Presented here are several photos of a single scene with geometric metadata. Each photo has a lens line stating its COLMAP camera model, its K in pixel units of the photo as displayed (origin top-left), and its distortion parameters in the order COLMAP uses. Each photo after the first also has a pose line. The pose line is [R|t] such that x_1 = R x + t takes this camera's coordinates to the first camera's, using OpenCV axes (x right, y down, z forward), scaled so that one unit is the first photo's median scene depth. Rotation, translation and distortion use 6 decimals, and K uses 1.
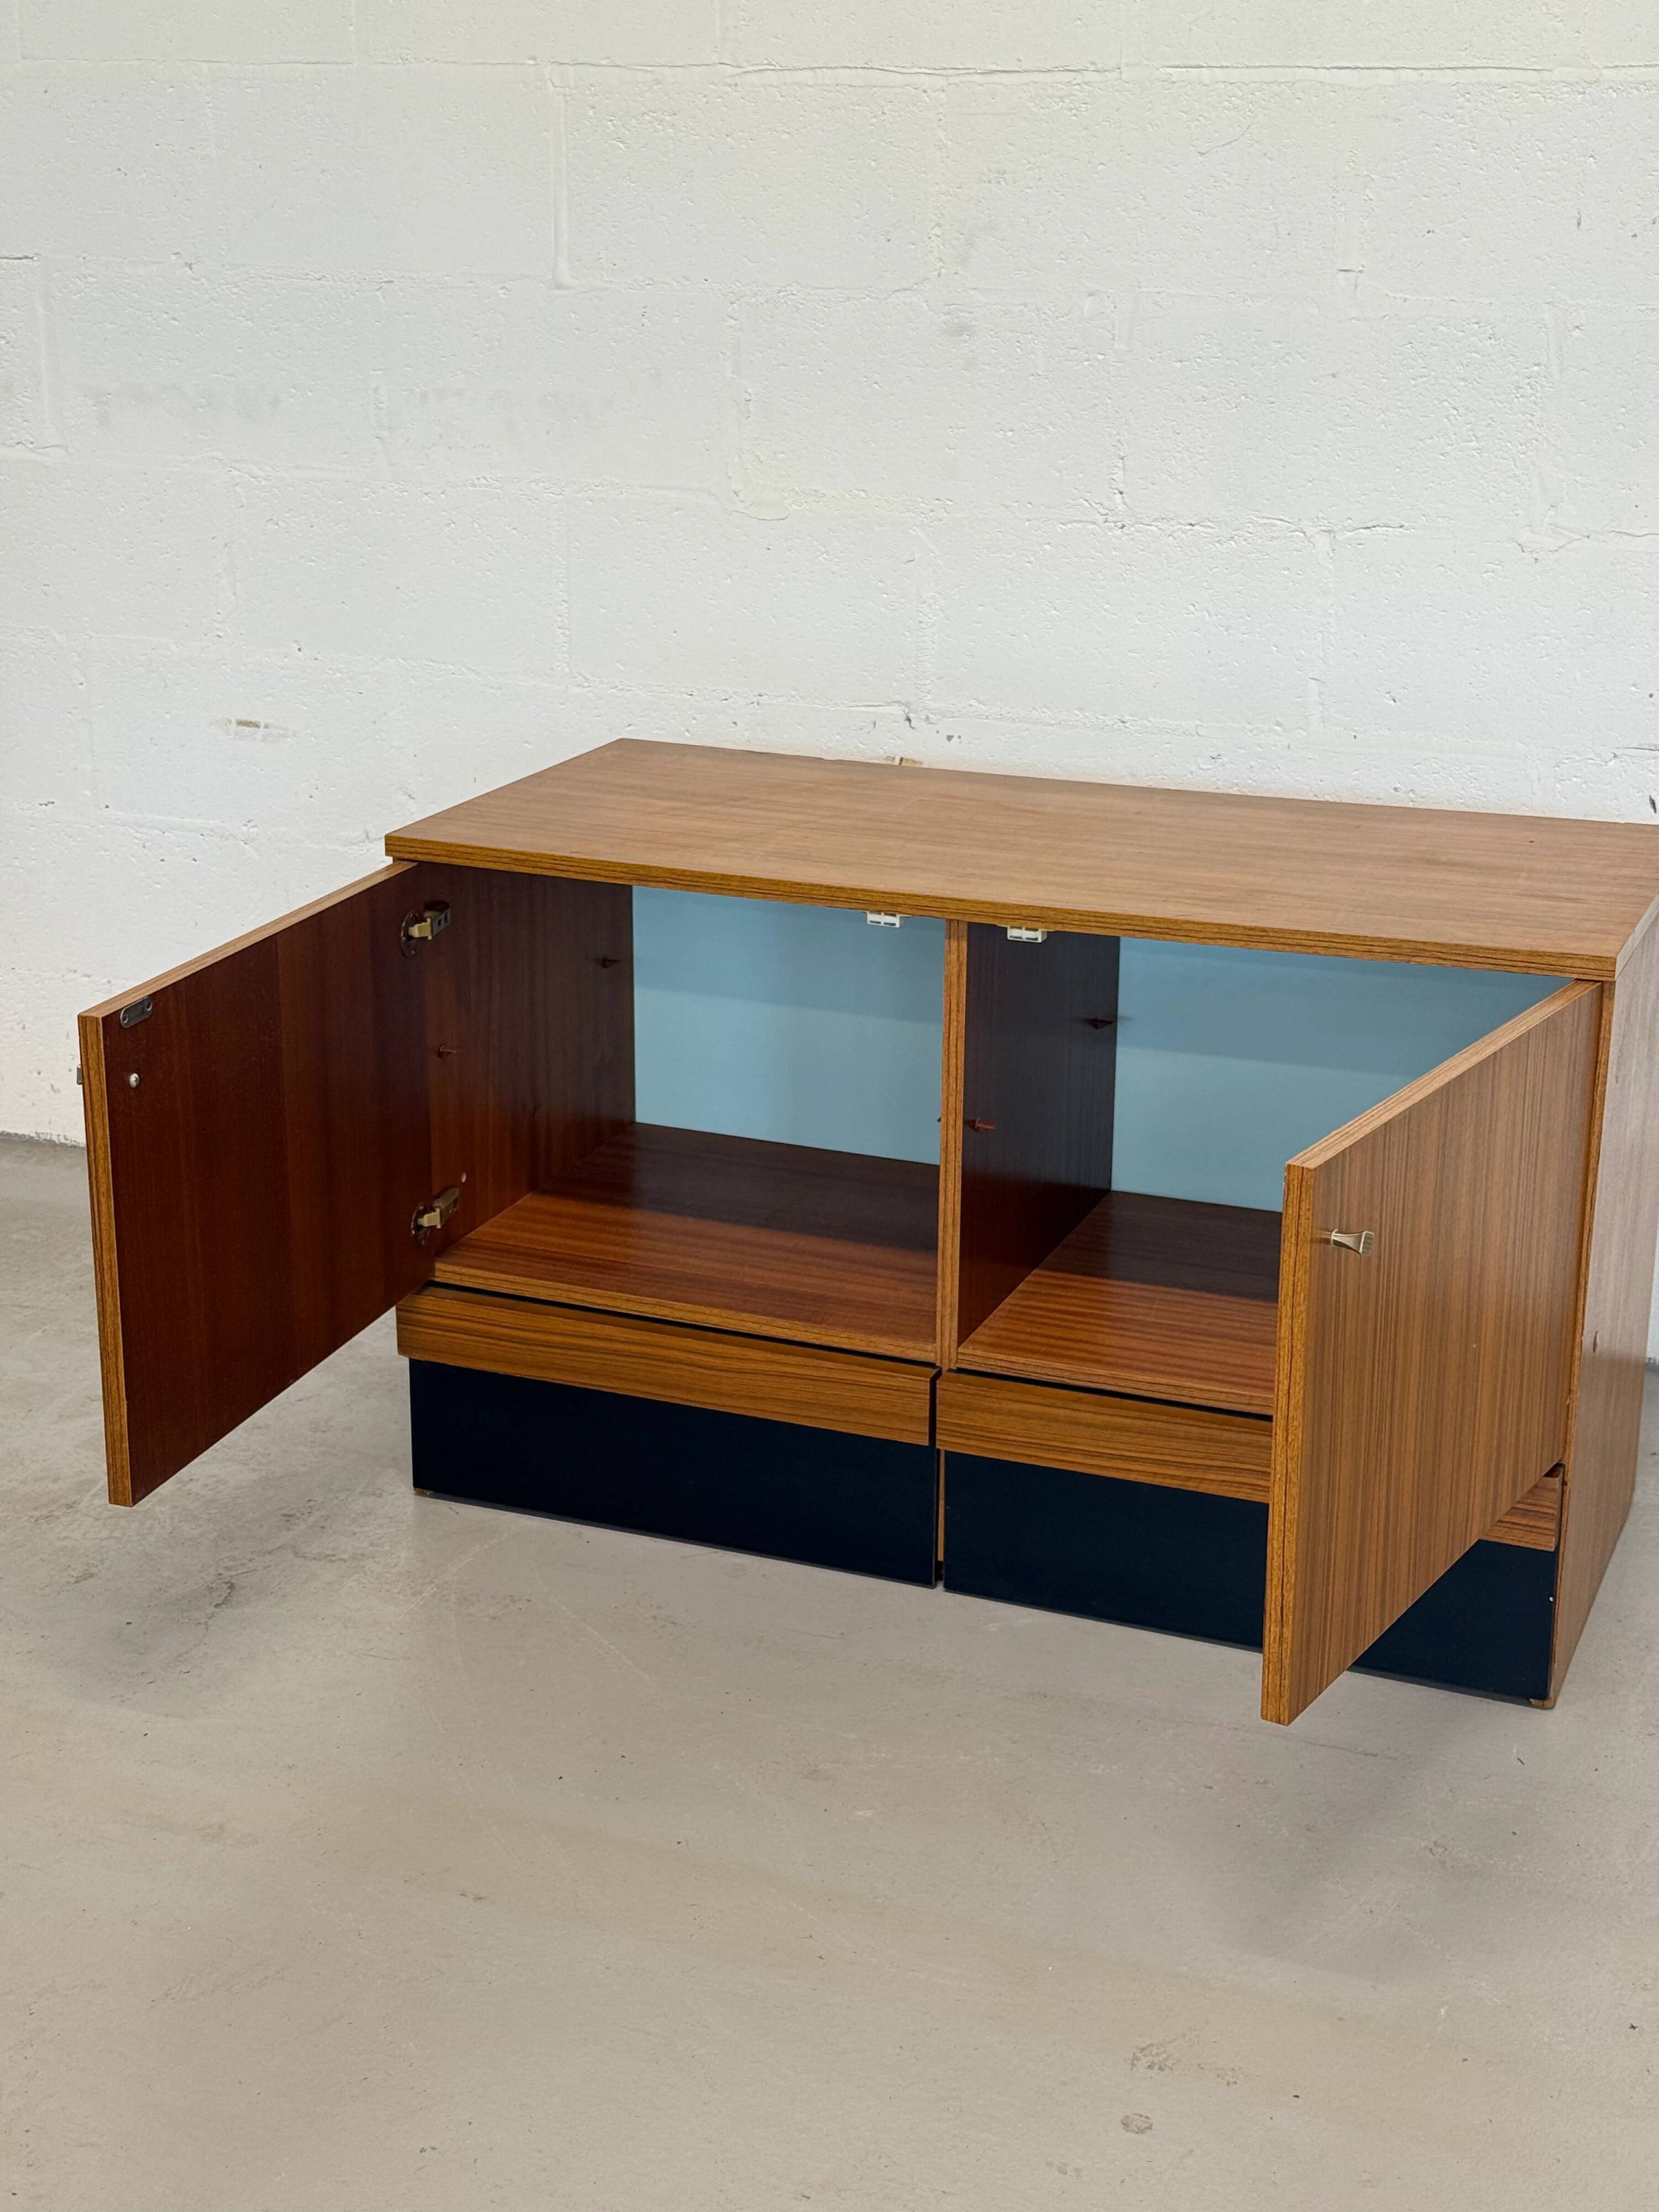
lens RADIAL K [[3101.7, 0, 826.7], [0, 3101.7, 1108.2], [0, 0, 1]] dist [0.103019, 0.000000]
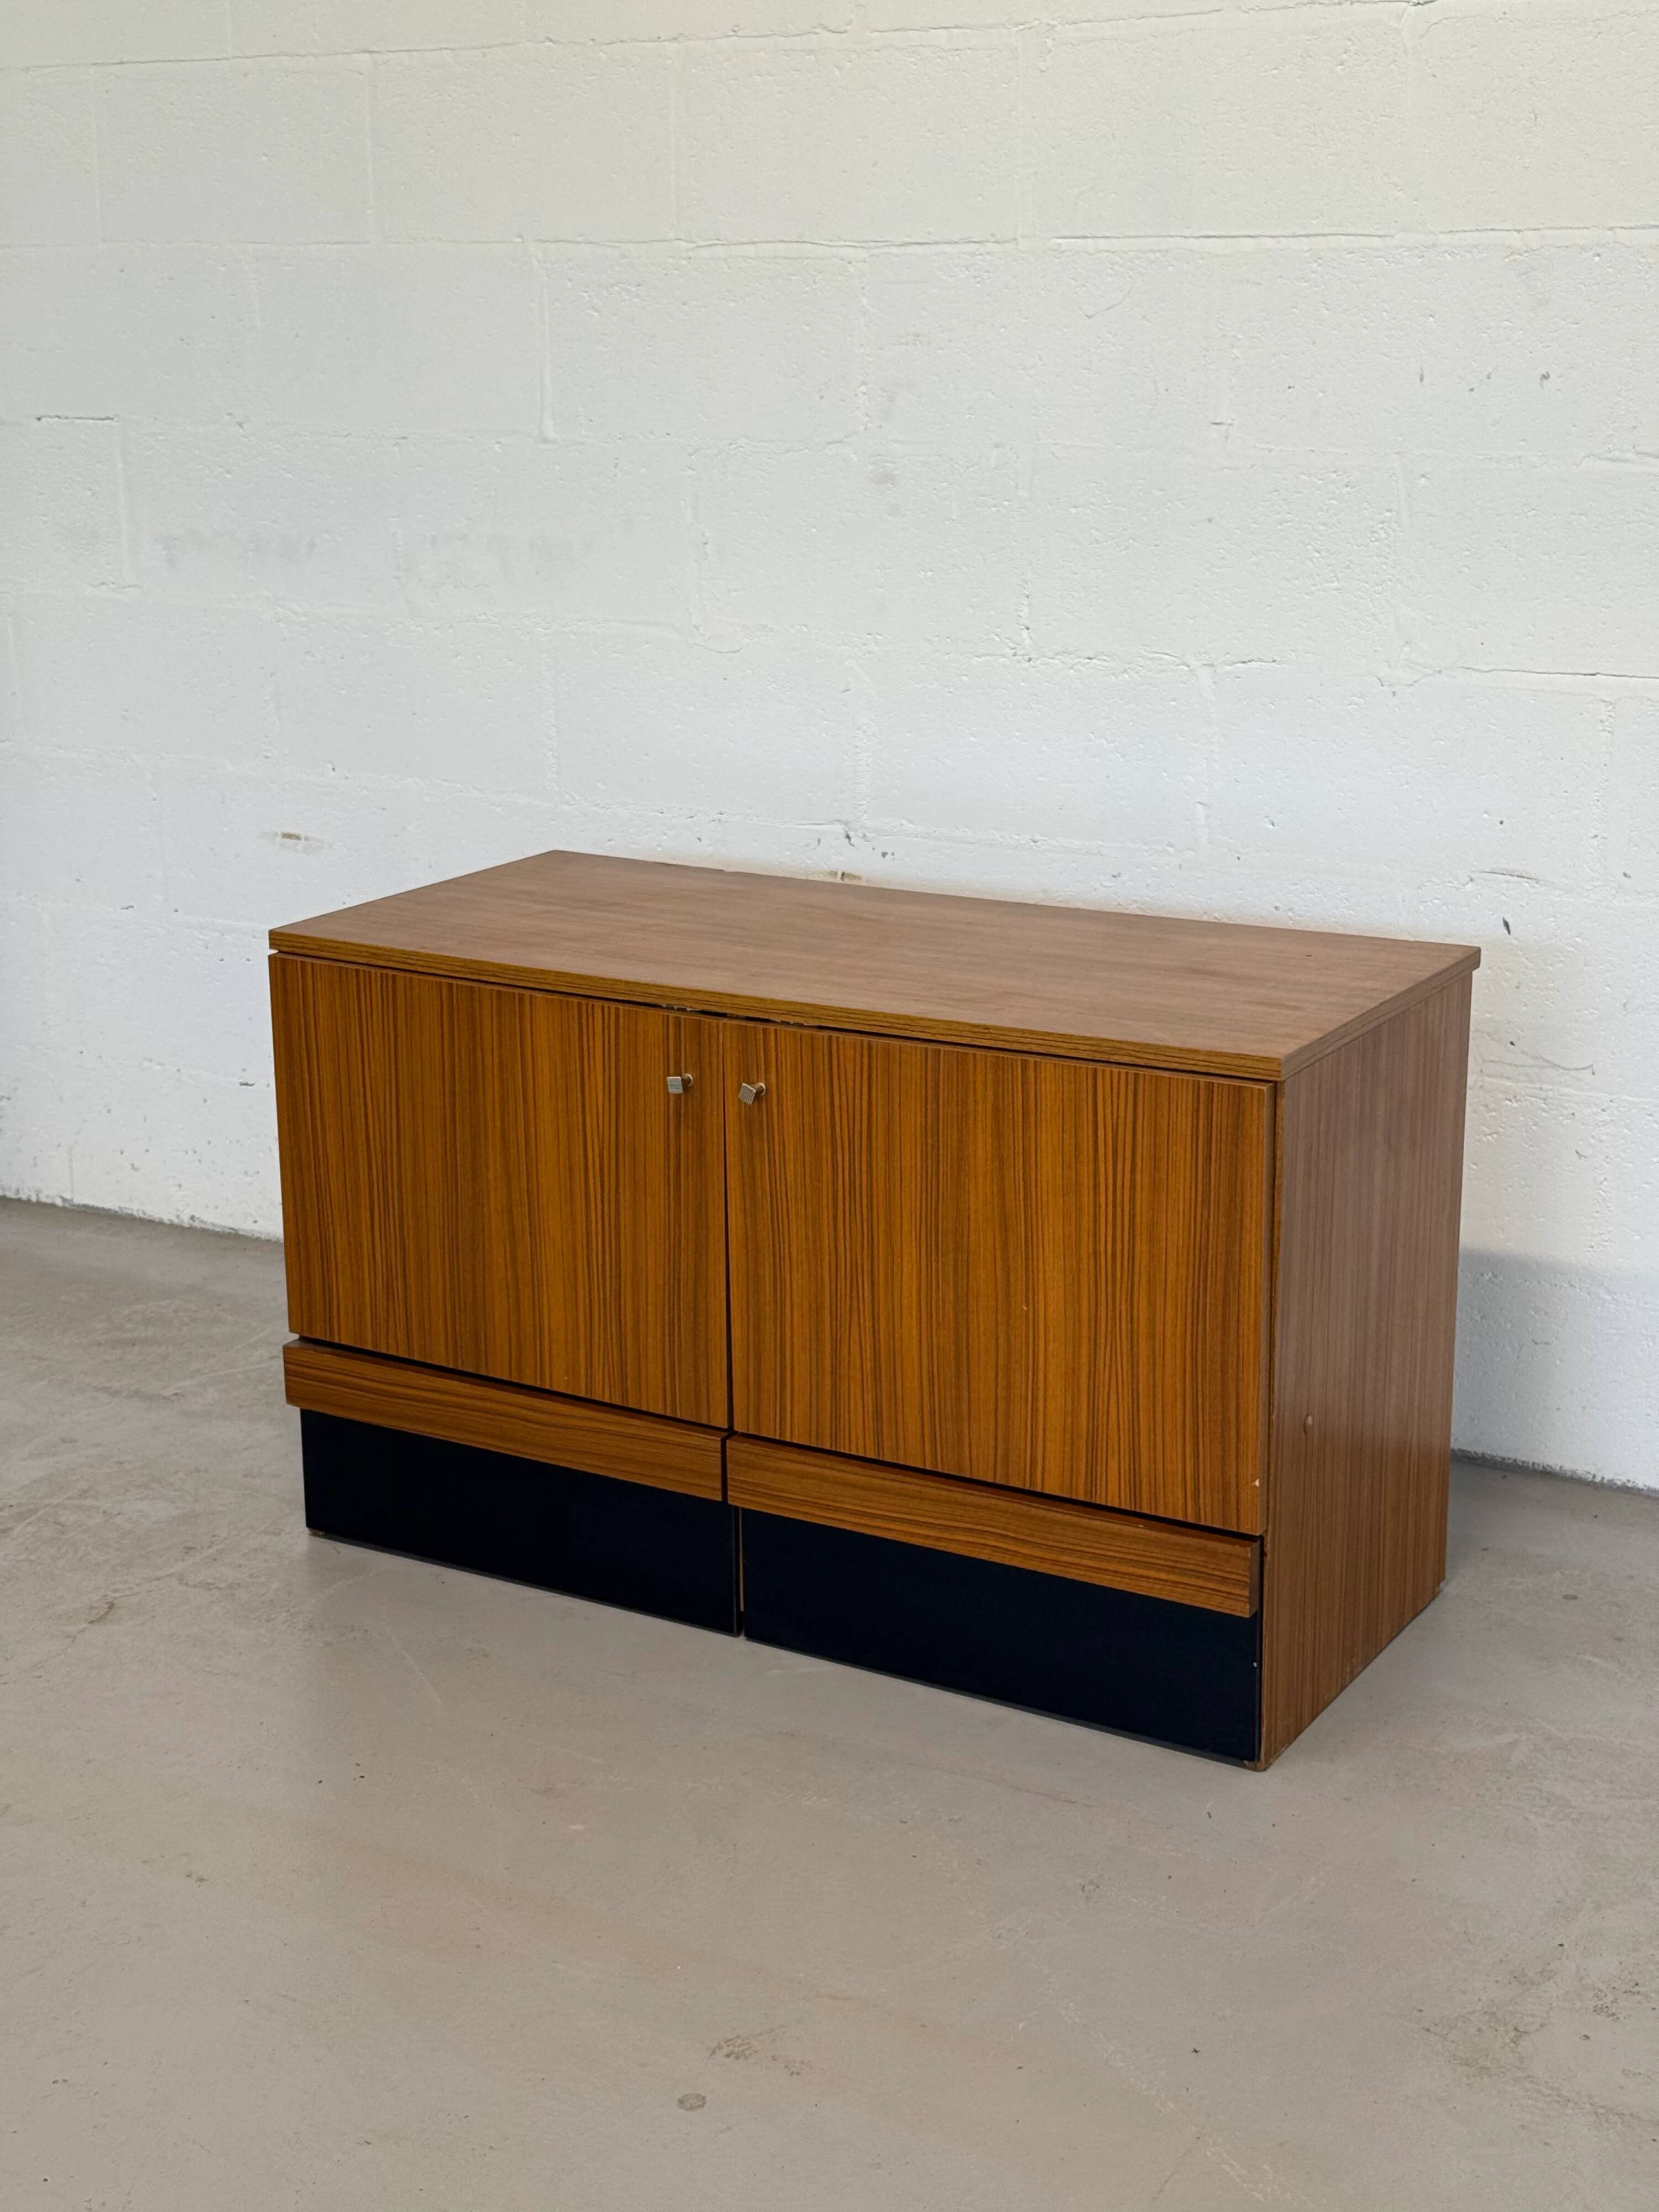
lens RADIAL K [[3101.7, 0, 842.9], [0, 3101.7, 1111.3], [0, 0, 1]] dist [0.103019, 0.000000]
pose [[0.989536, 0.023878, -0.142298, 0.204508], [-0.029823, 0.998763, -0.039794, 0.013596], [0.141172, 0.043621, 0.989024, -0.062602]]
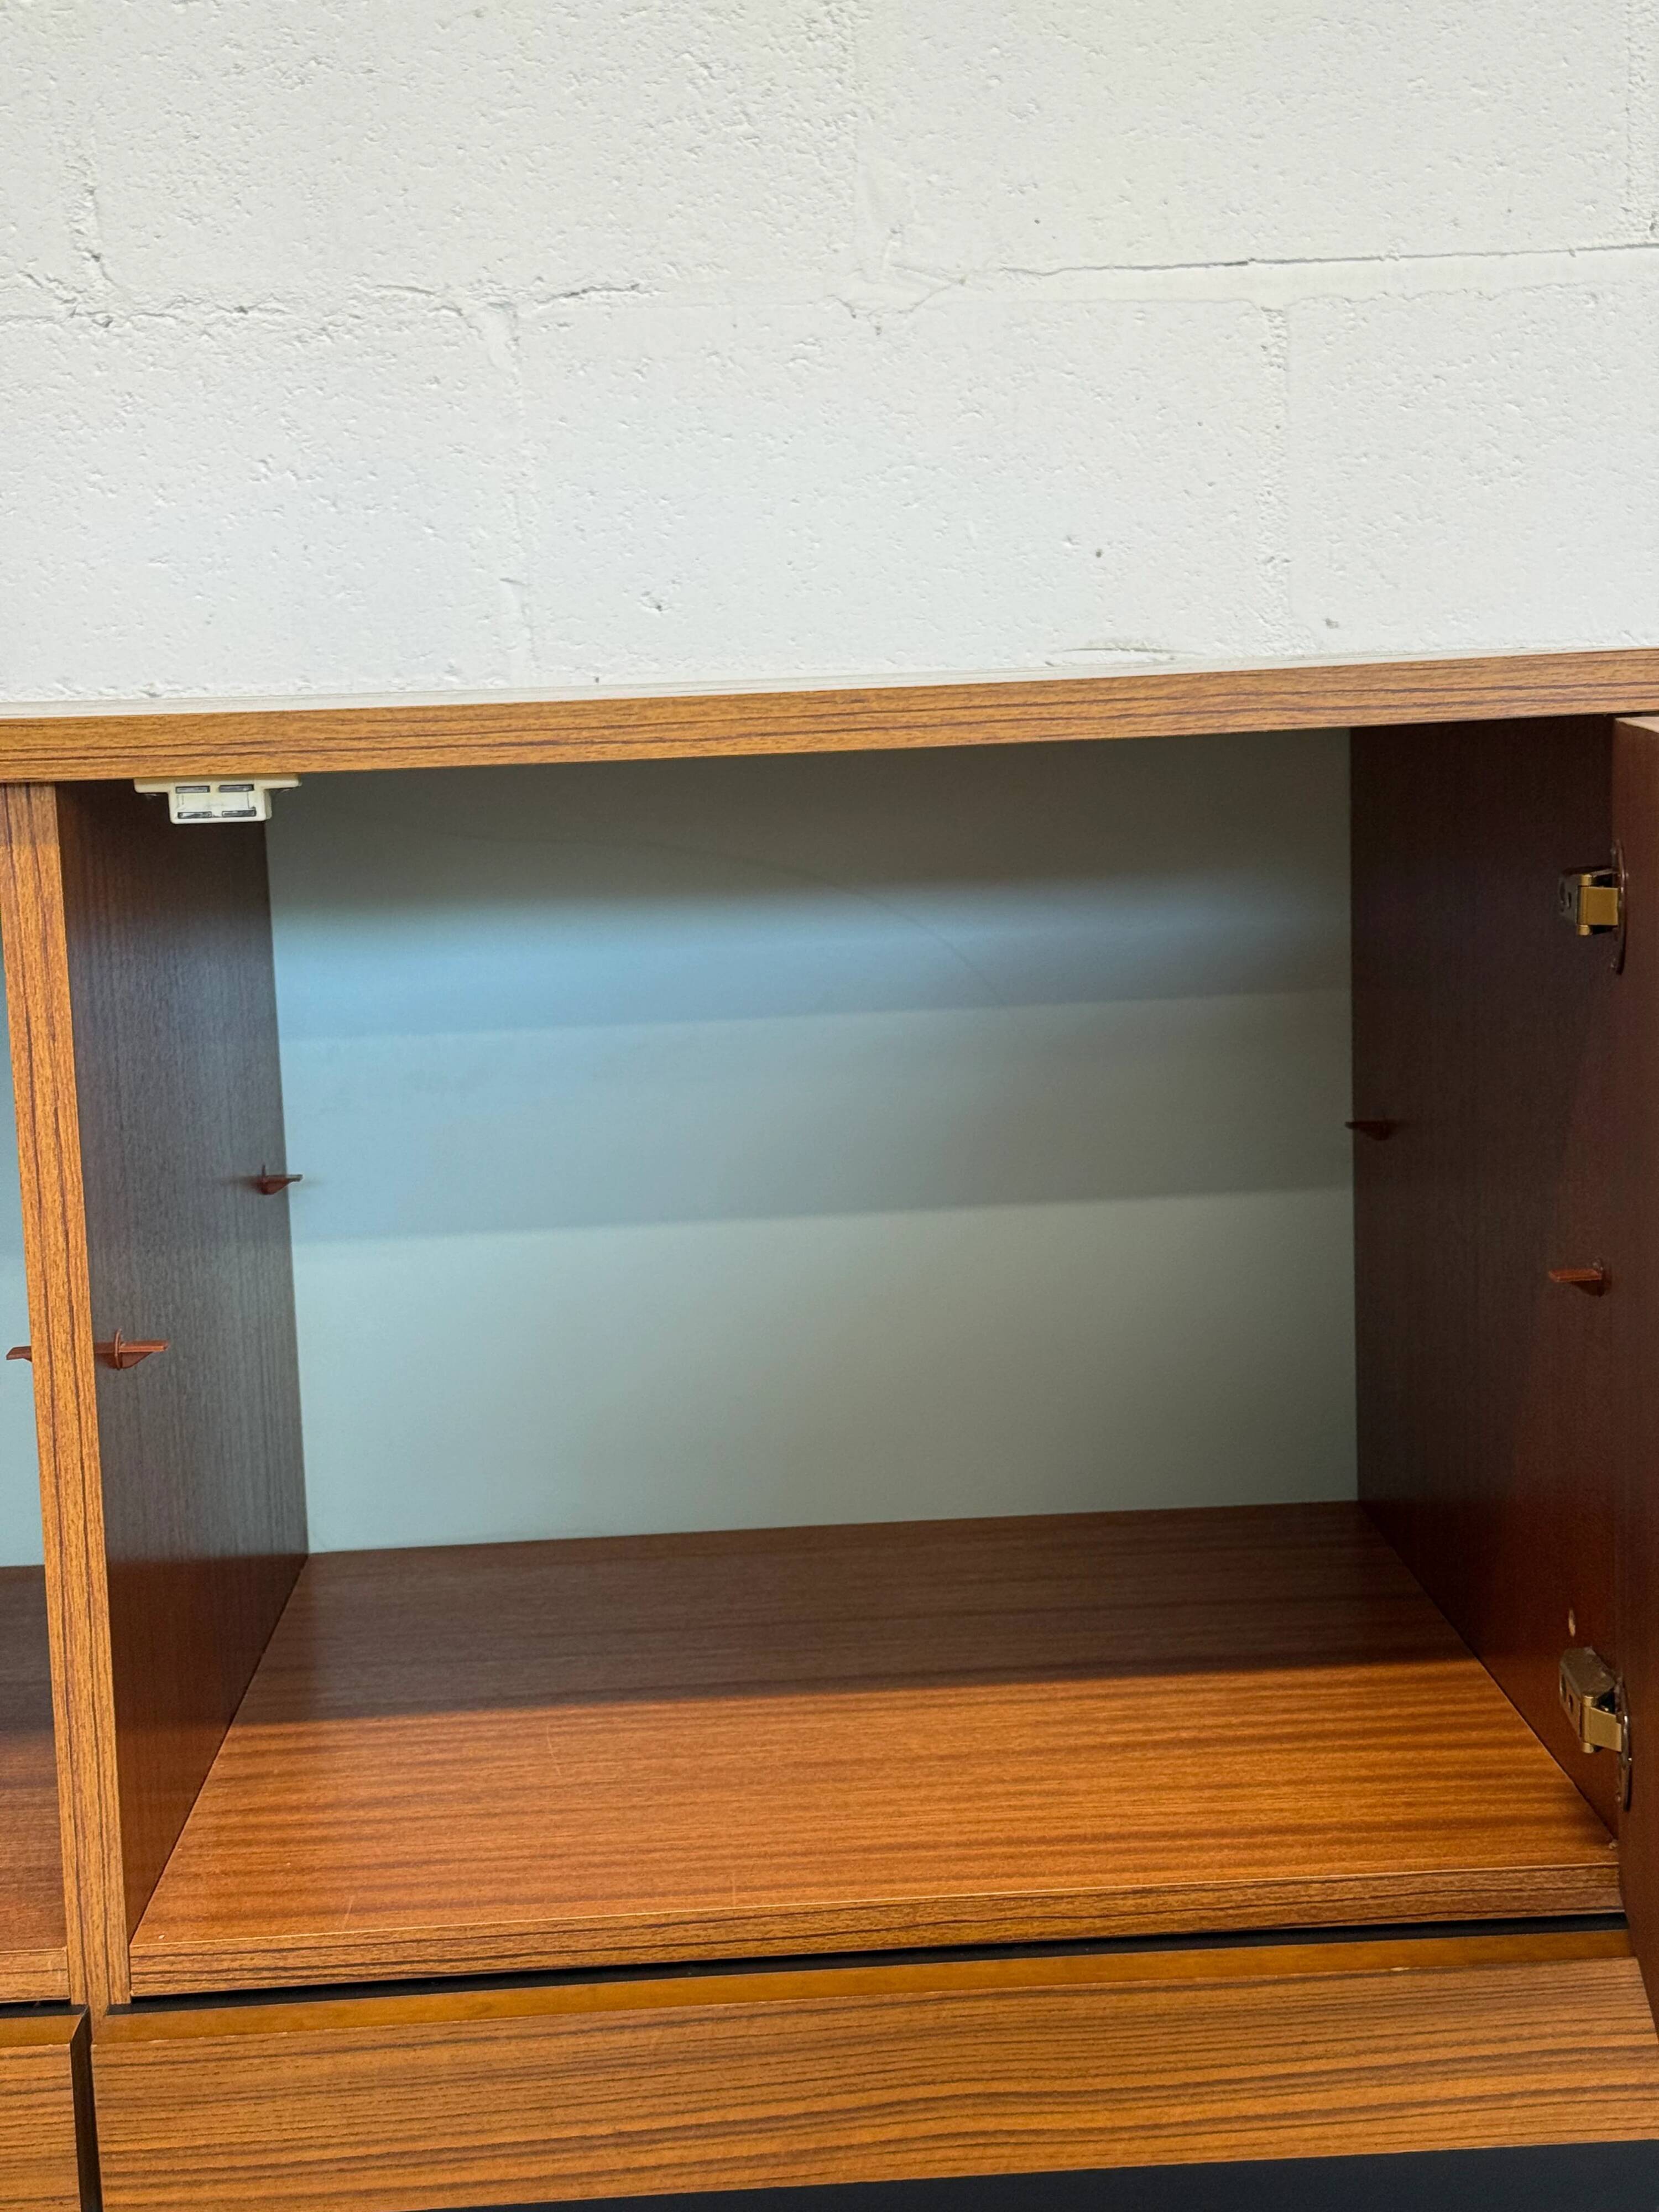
lens RADIAL K [[3101.7, 0, 838.7], [0, 3101.7, 1110.6], [0, 0, 1]] dist [0.103019, 0.000000]
pose [[0.909246, -0.096139, 0.405005, -0.022674], [0.163845, 0.977080, -0.135901, 0.039820], [-0.382657, 0.189925, 0.904158, 0.543093]]
